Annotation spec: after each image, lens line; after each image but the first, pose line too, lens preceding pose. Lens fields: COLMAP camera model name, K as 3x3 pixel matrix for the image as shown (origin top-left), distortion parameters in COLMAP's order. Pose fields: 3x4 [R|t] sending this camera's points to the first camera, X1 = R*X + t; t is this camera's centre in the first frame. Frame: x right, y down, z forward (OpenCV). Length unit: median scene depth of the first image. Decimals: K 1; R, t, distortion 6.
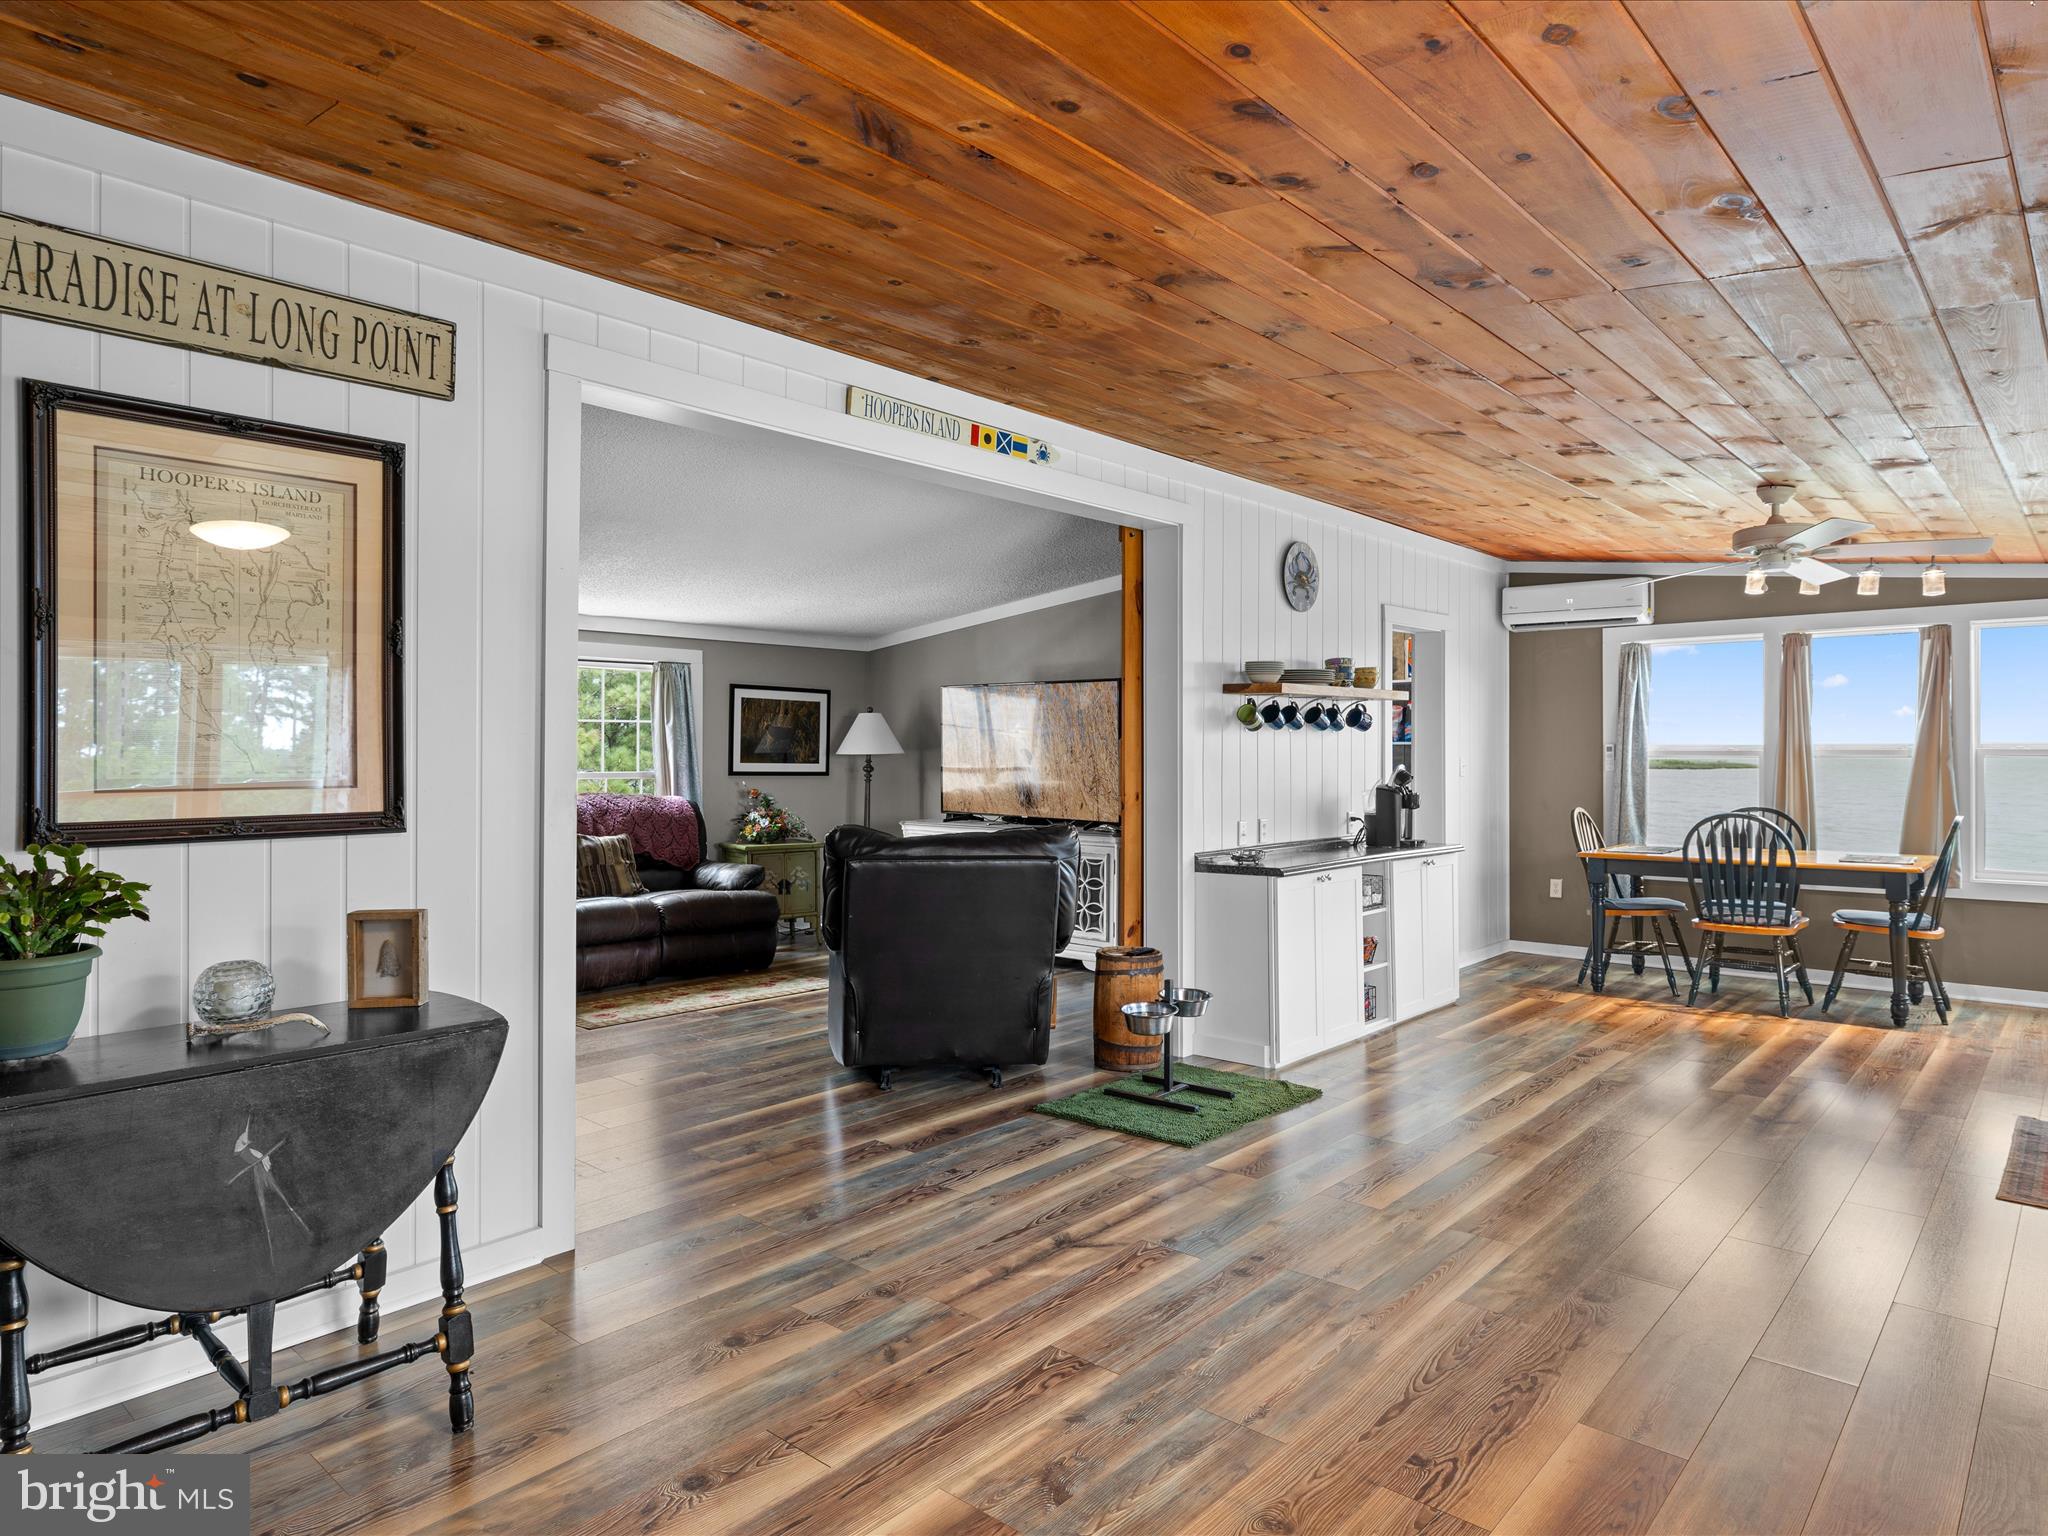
lens RADIAL K [[1266.5, 0, 1032.2], [0, 1266.5, 736.8], [0, 0, 1]] dist [-0.000618, -0.001728]
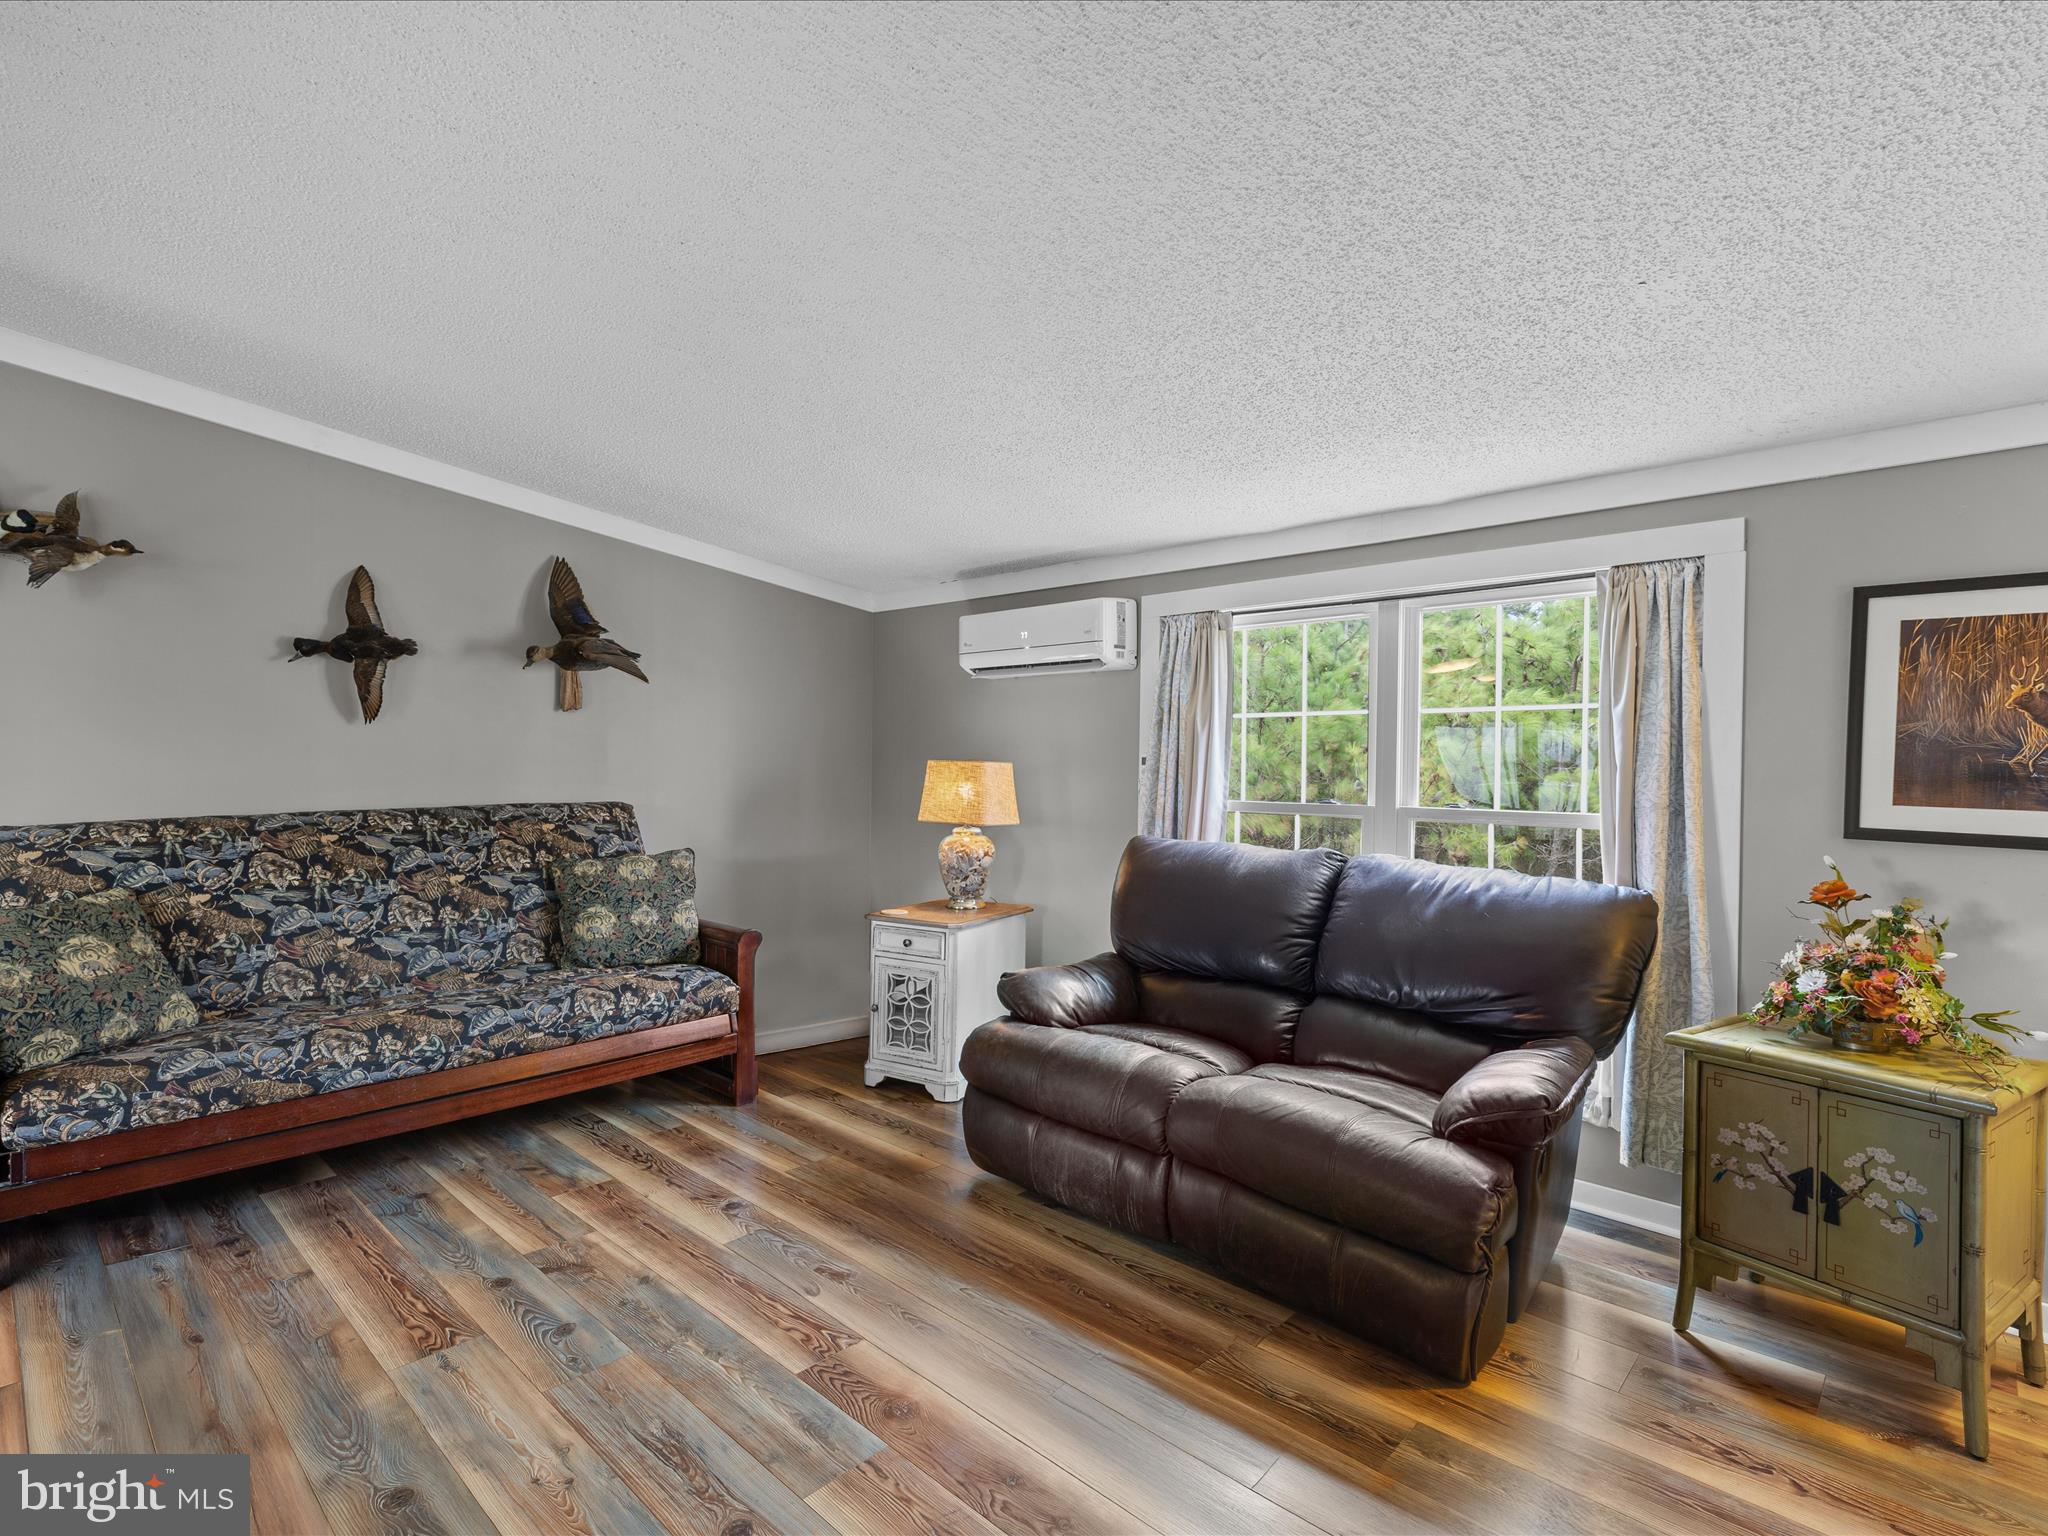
lens RADIAL K [[1018.3, 0, 1024.0], [0, 1018.3, 768.0], [0, 0, 1]] dist [-0.000961, 0.000415]
pose [[-0.044930, -0.004505, -0.998980, 0.067654], [-0.004720, 0.999980, -0.004297, 0.012769], [0.998979, 0.004522, -0.044950, 0.786093]]
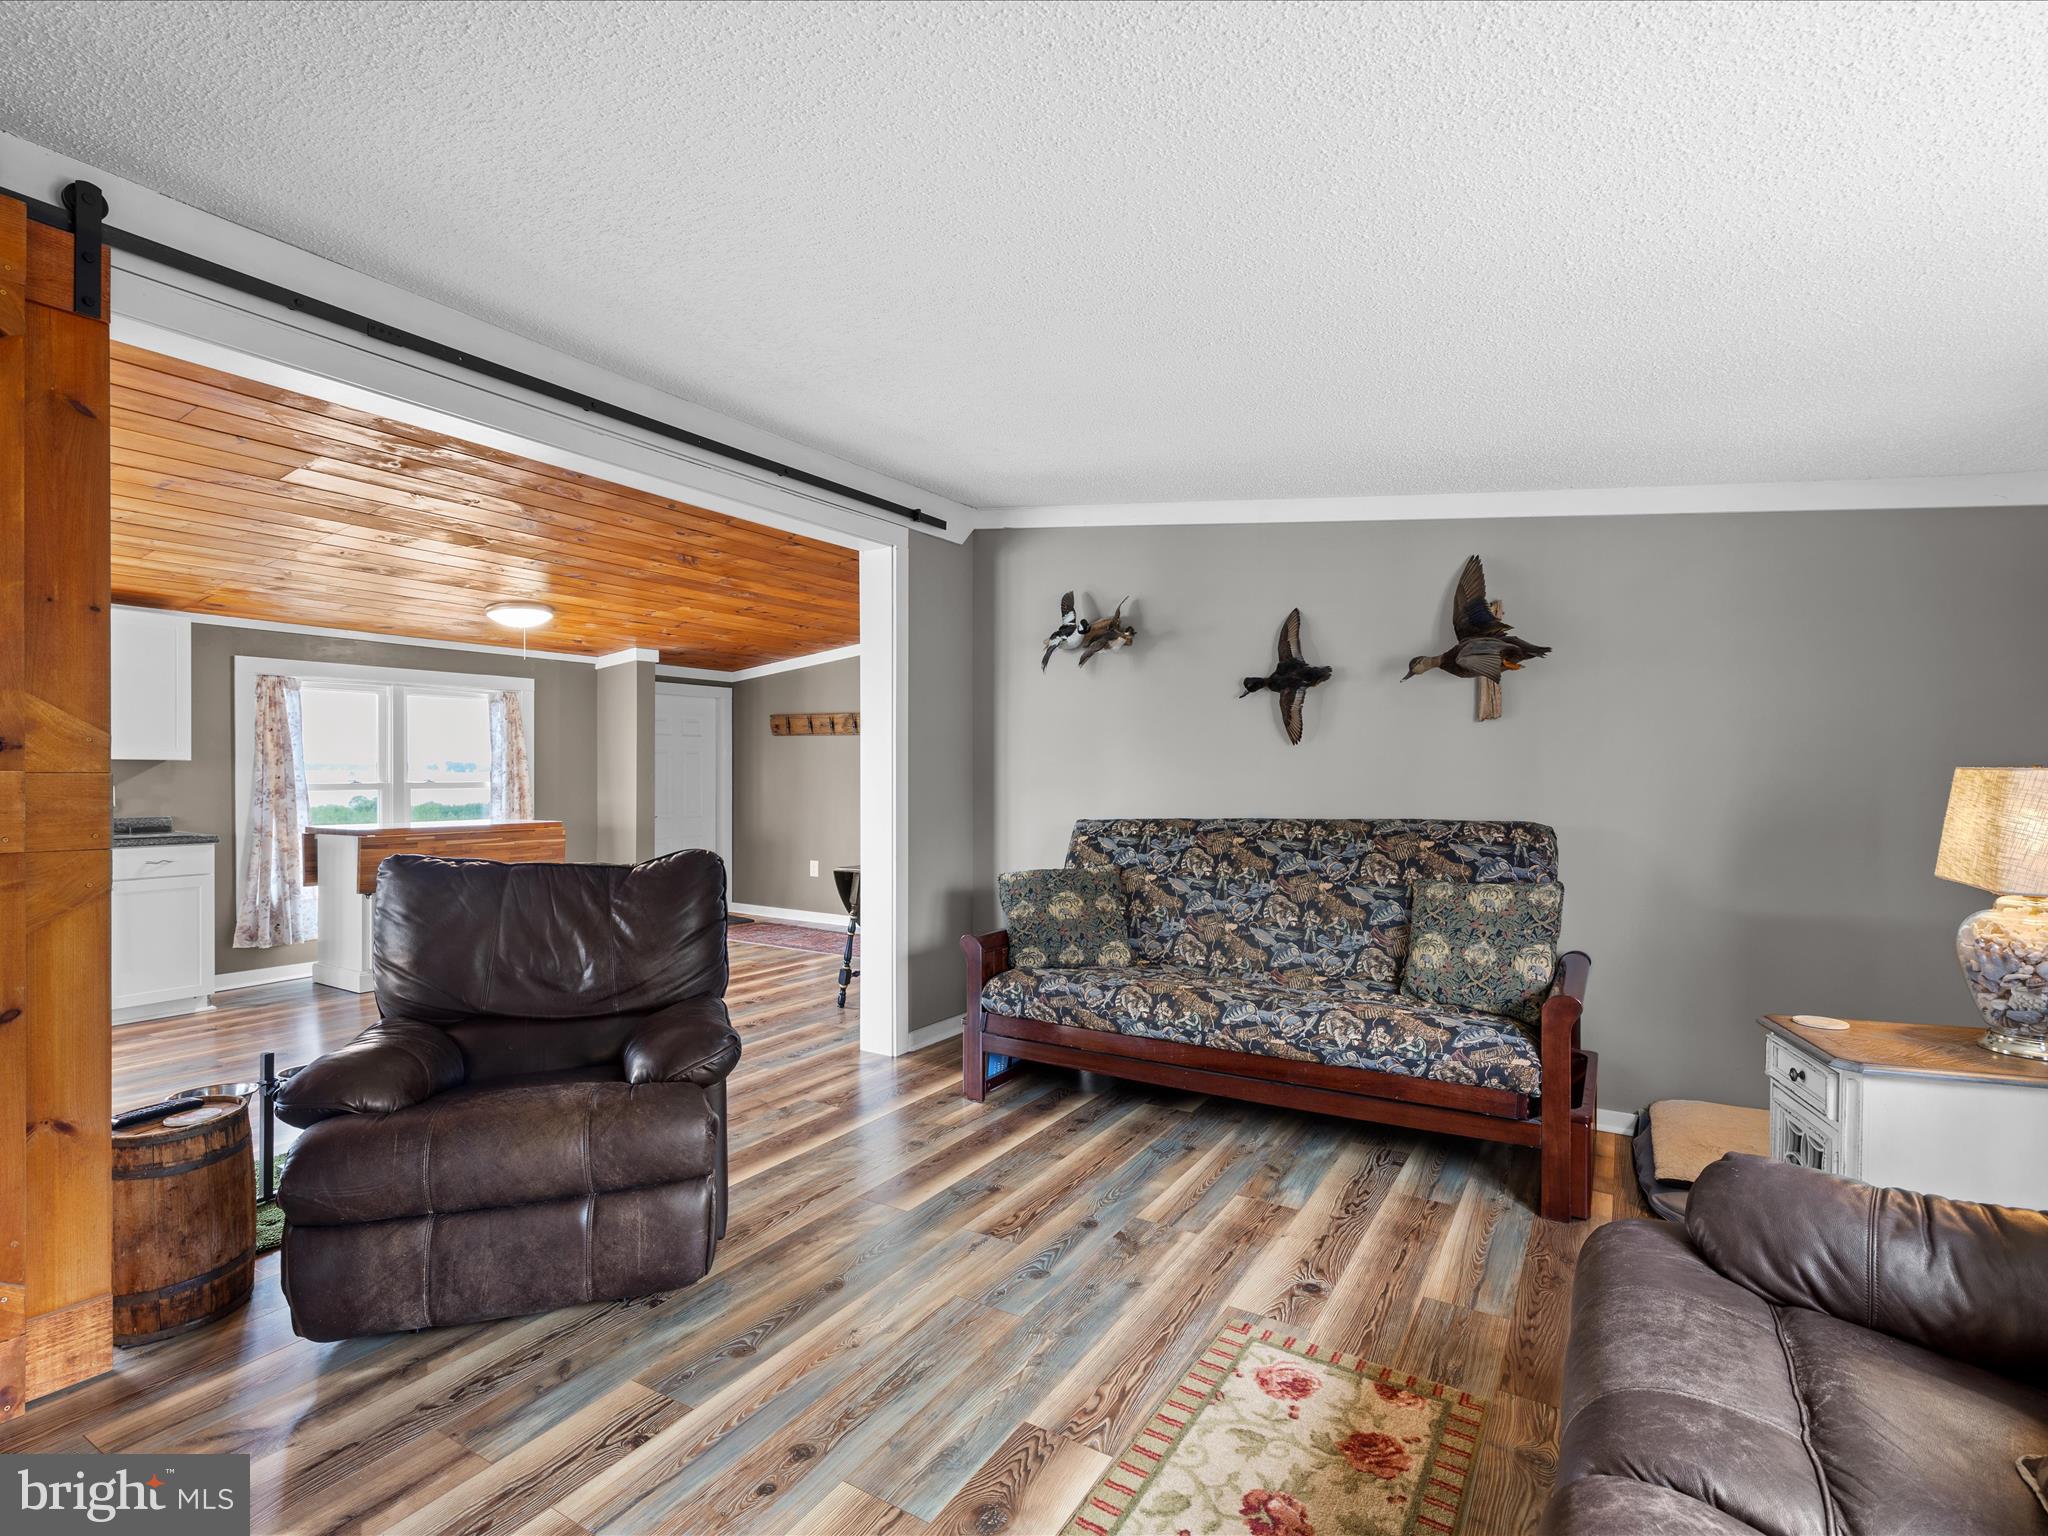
lens RADIAL K [[990.2, 0, 1013.0], [0, 990.2, 774.8], [0, 0, 1]] dist [0.000712, 0.000143]
pose [[-0.989167, -0.007631, -0.146597, -0.139933], [-0.006665, 0.999953, -0.007082, 0.012619], [0.146644, -0.006028, -0.989171, 0.944895]]
